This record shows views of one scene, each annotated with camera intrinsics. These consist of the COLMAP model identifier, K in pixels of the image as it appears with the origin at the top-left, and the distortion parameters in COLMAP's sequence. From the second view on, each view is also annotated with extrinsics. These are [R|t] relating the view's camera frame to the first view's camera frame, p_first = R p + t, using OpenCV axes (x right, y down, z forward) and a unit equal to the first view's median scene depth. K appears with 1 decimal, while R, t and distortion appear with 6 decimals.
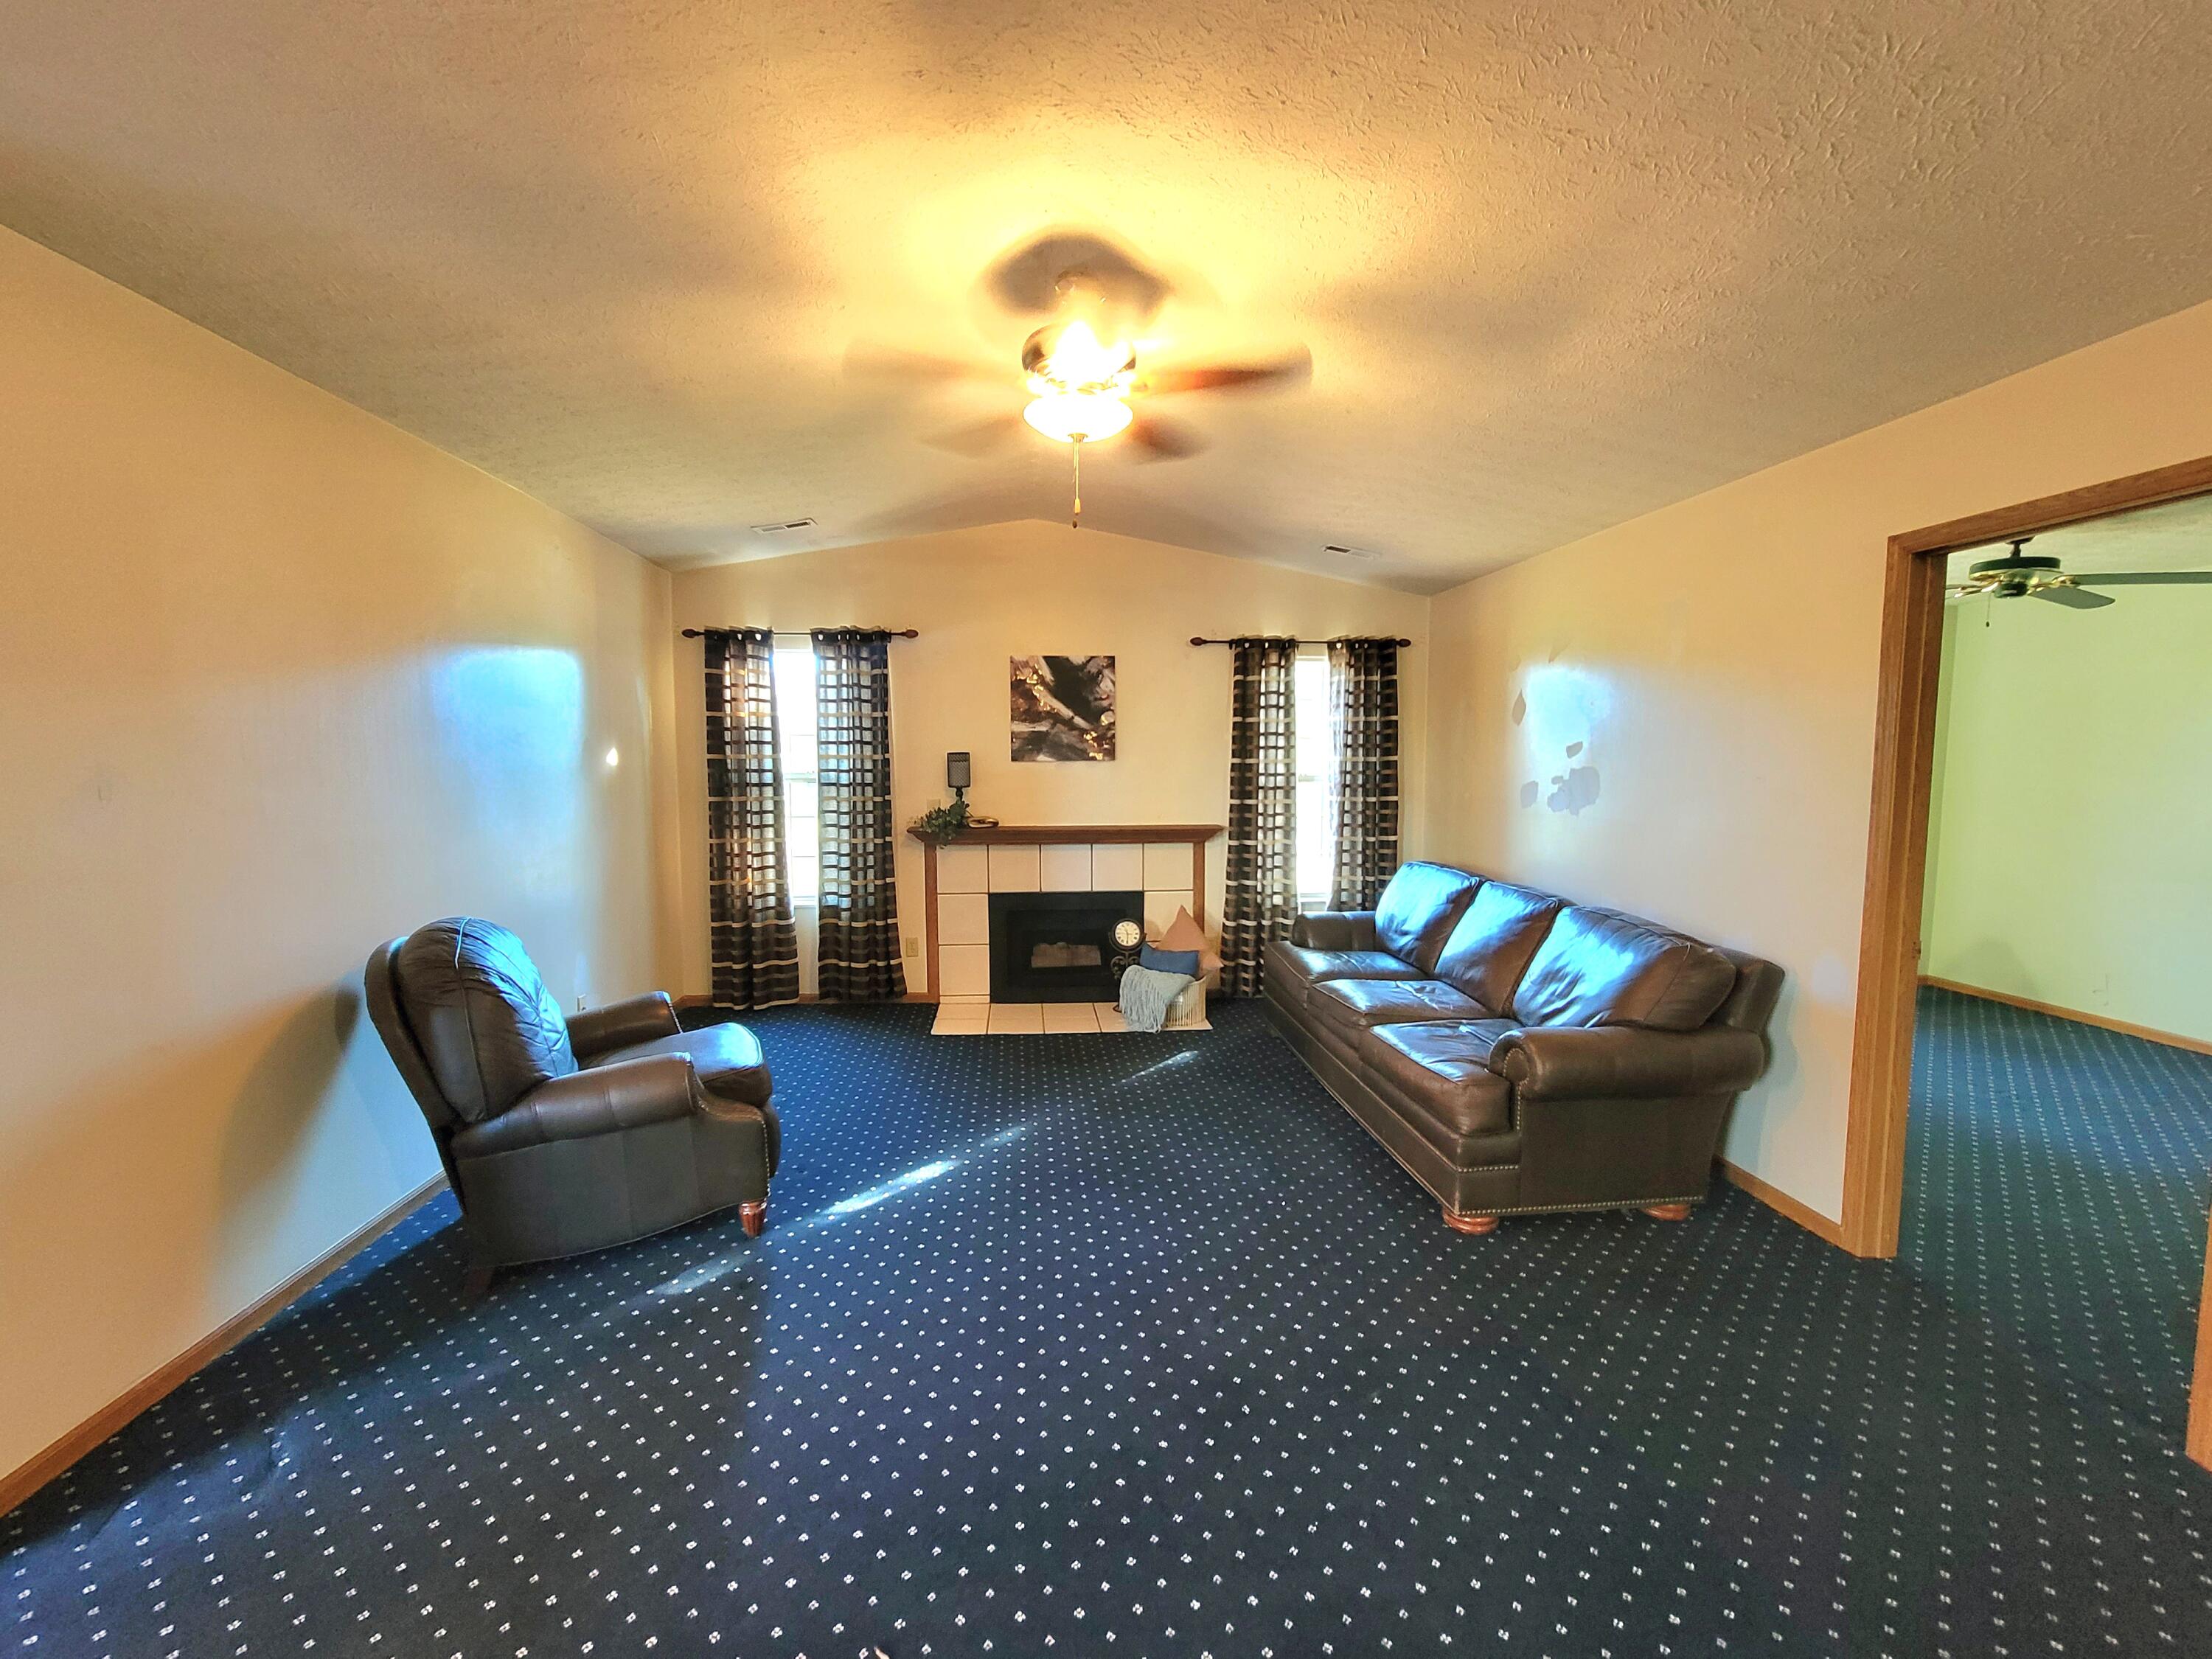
lens RADIAL K [[907.6, 0, 1086.8], [0, 907.6, 827.1], [0, 0, 1]] dist [-0.003867, 0.005544]
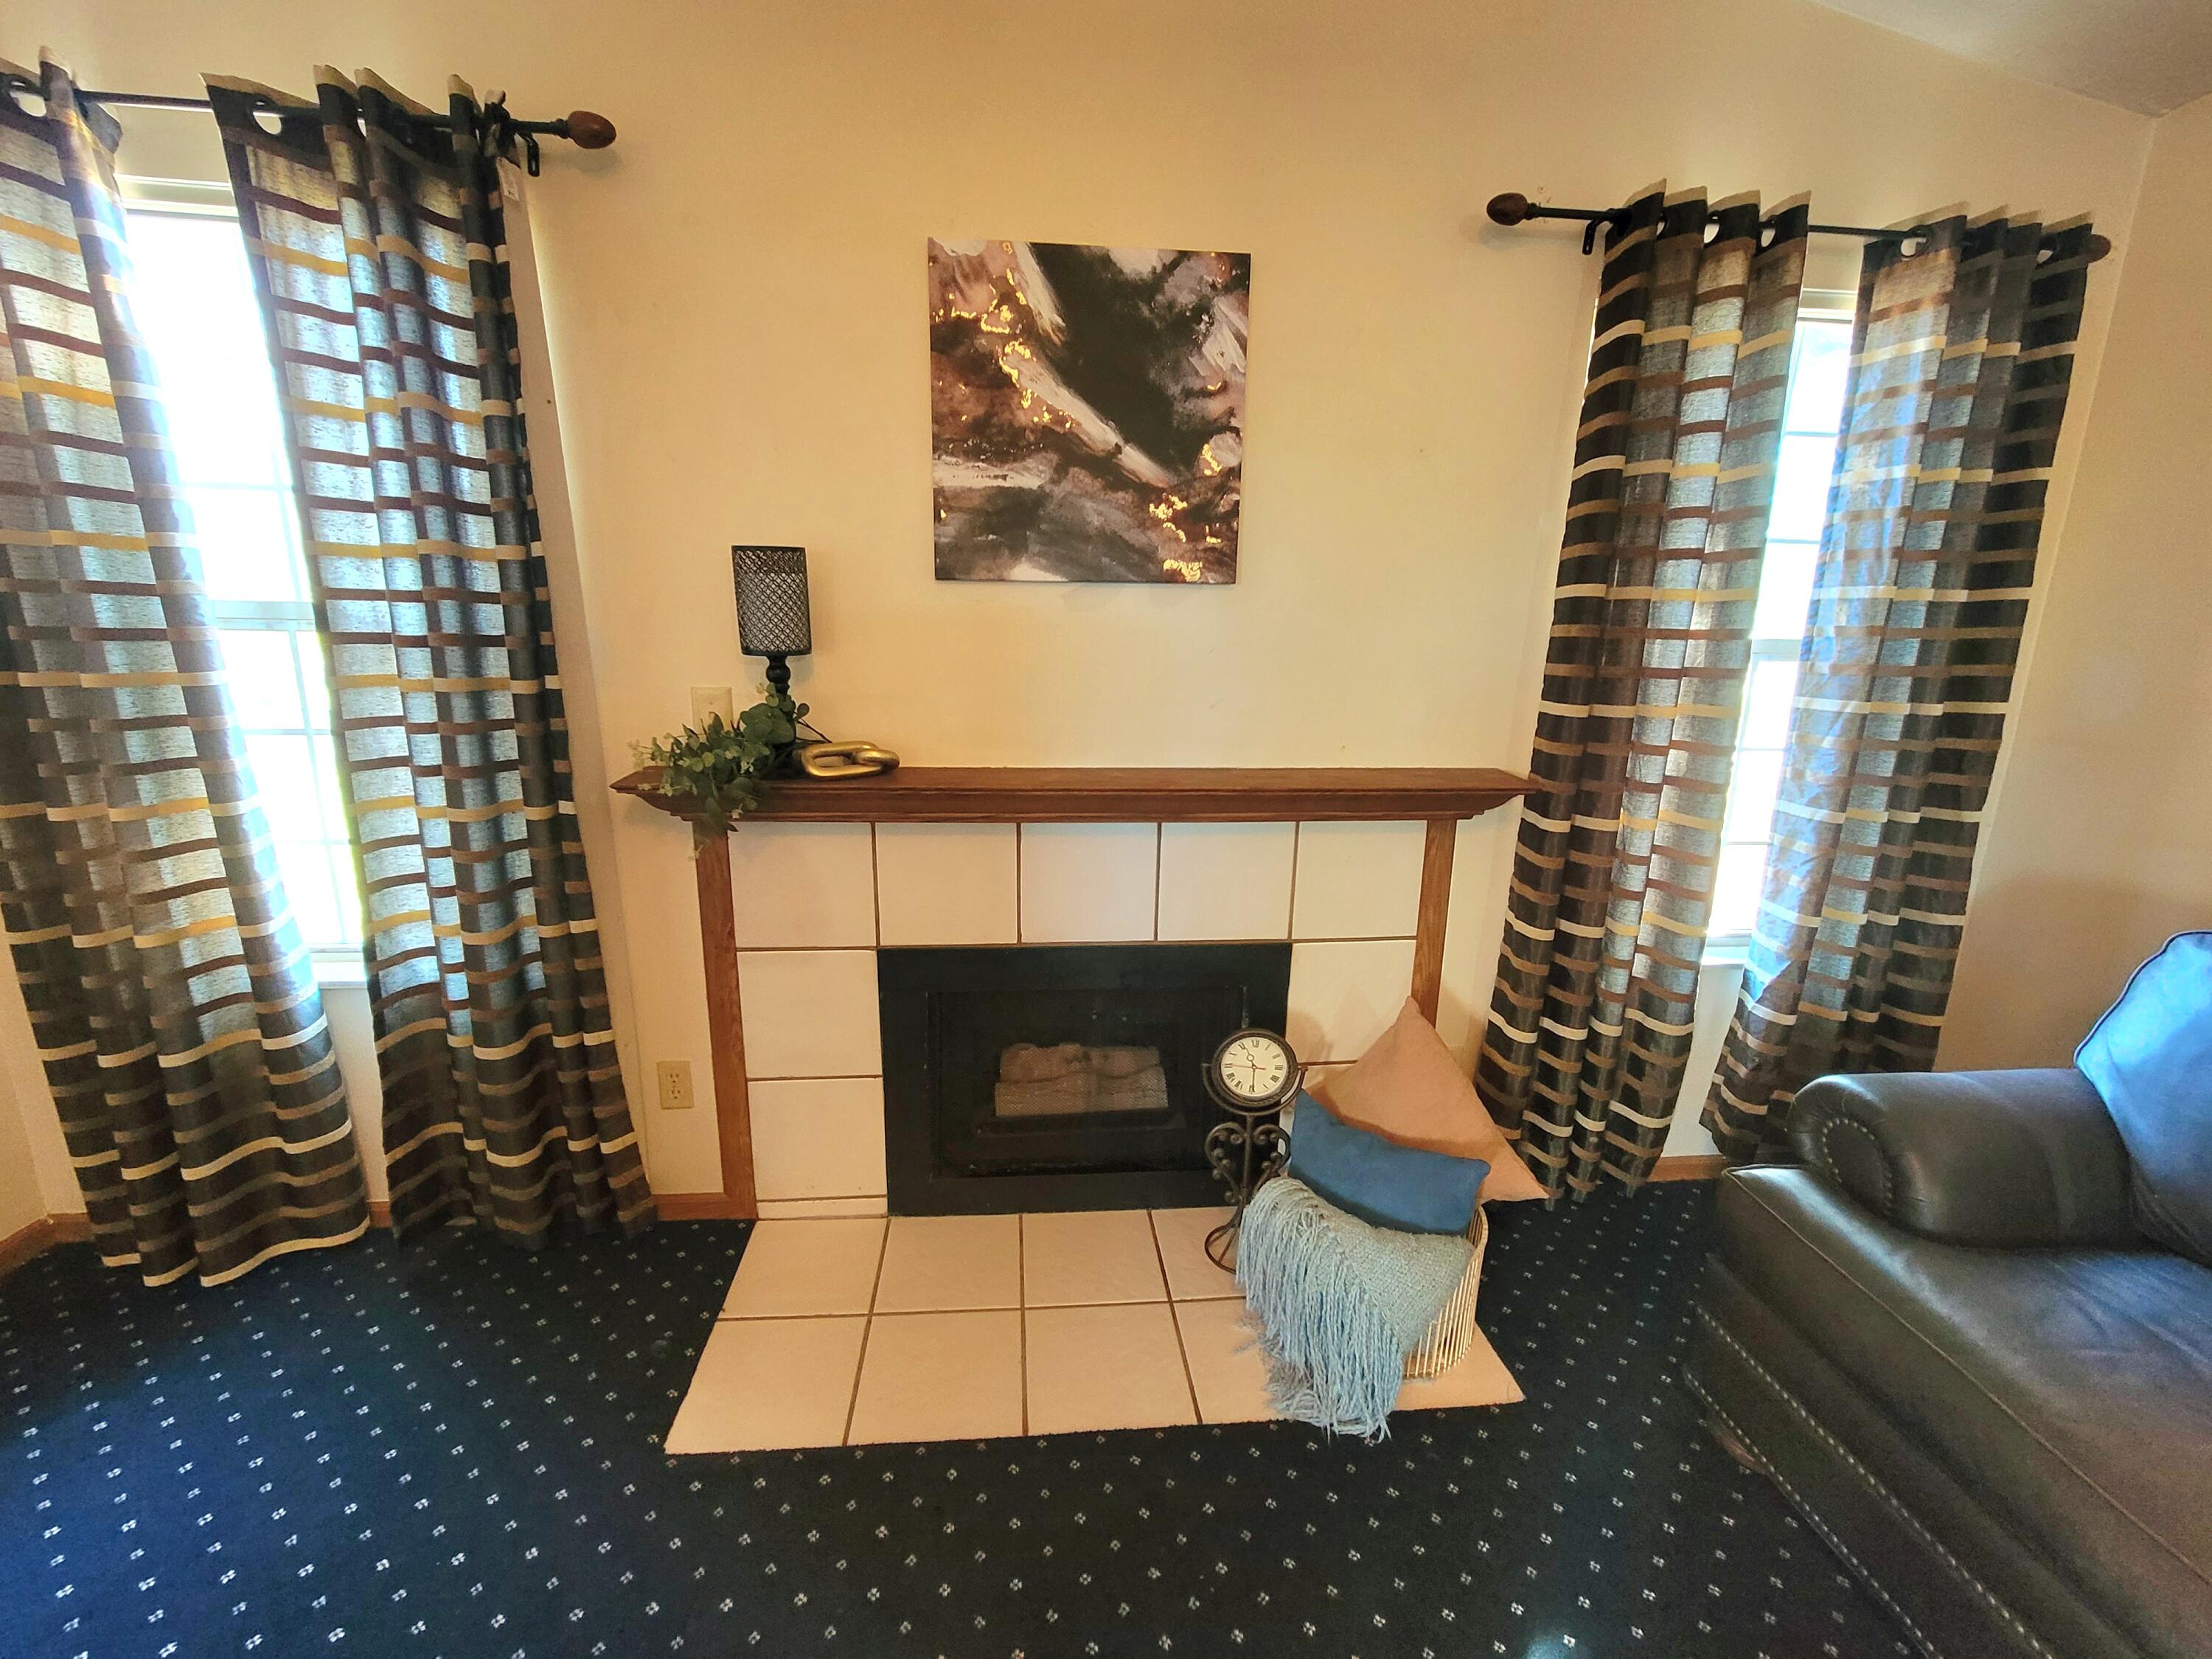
lens RADIAL K [[905.9, 0, 1091.3], [0, 905.9, 830.3], [0, 0, 1]] dist [-0.002277, -0.000134]
pose [[0.999670, 0.014333, 0.021316, -0.030494], [-0.017329, 0.988872, 0.147758, -0.030831], [-0.018961, -0.148078, 0.988794, 0.651171]]
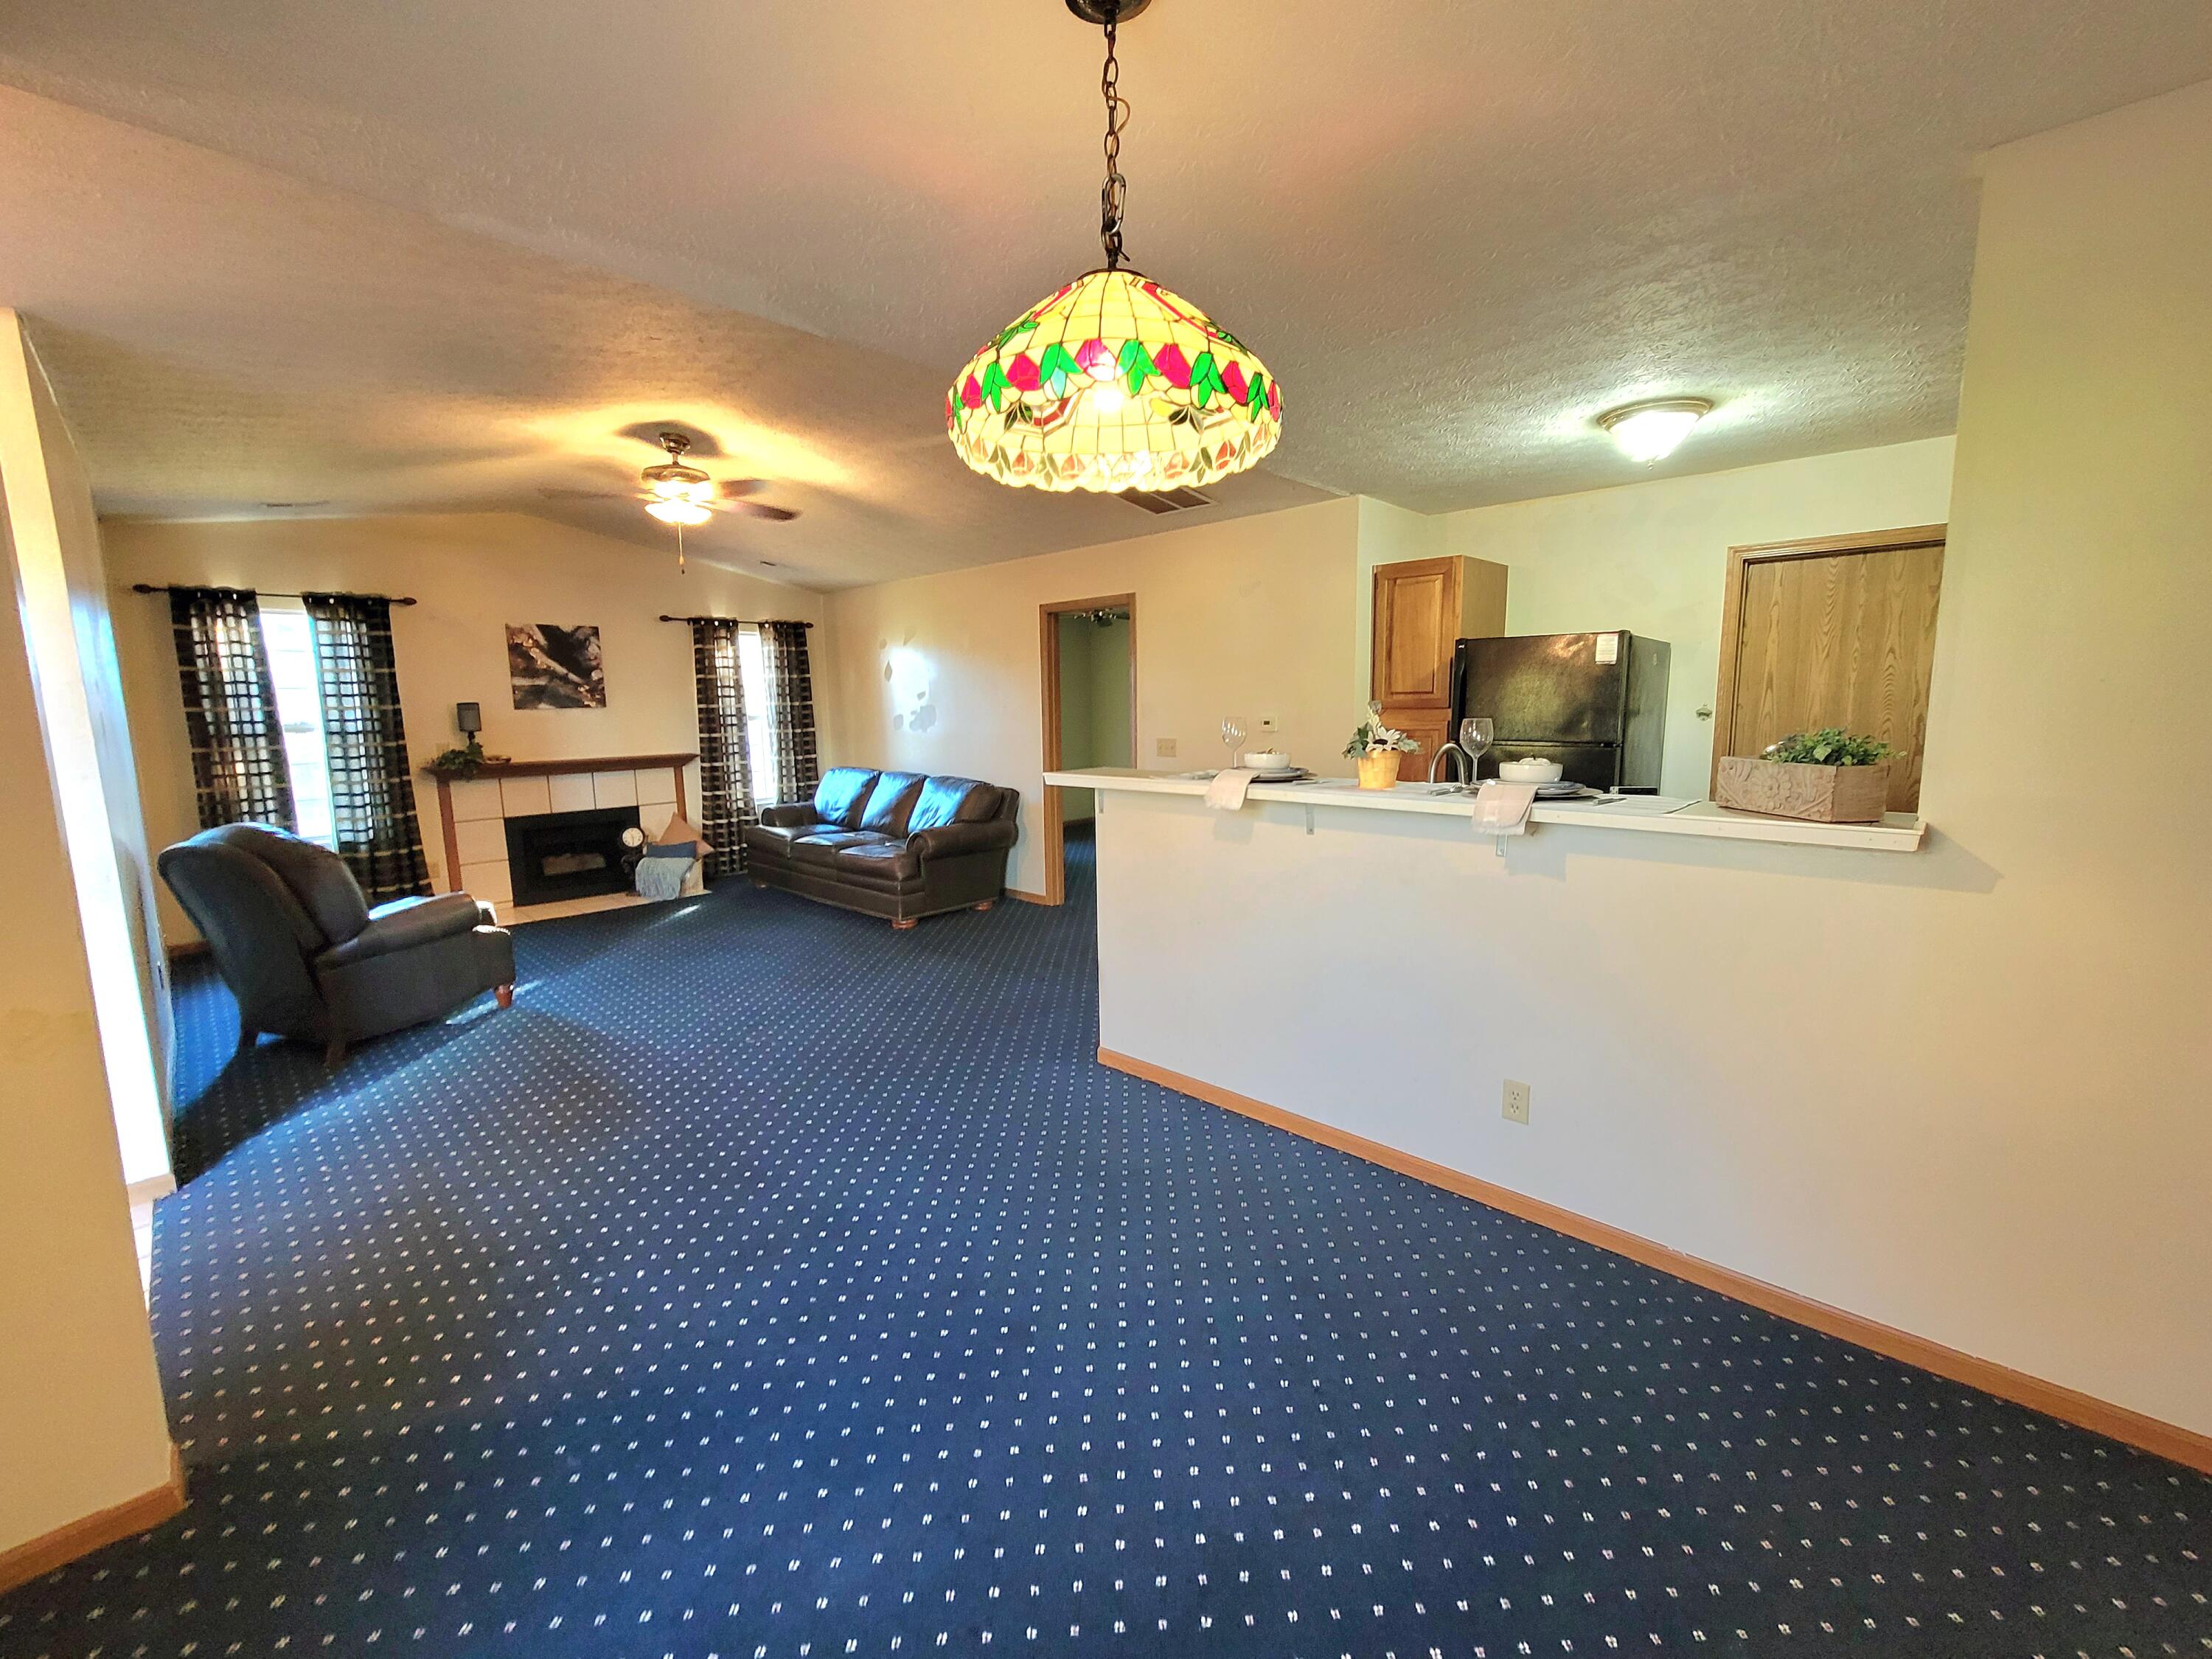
lens RADIAL K [[905.9, 0, 1091.3], [0, 905.9, 830.3], [0, 0, 1]] dist [-0.002277, -0.000134]
pose [[0.753160, -0.104657, 0.649459, -0.311350], [0.067181, 0.994339, 0.082324, 0.042656], [-0.654398, -0.018372, 0.755927, -0.450854]]
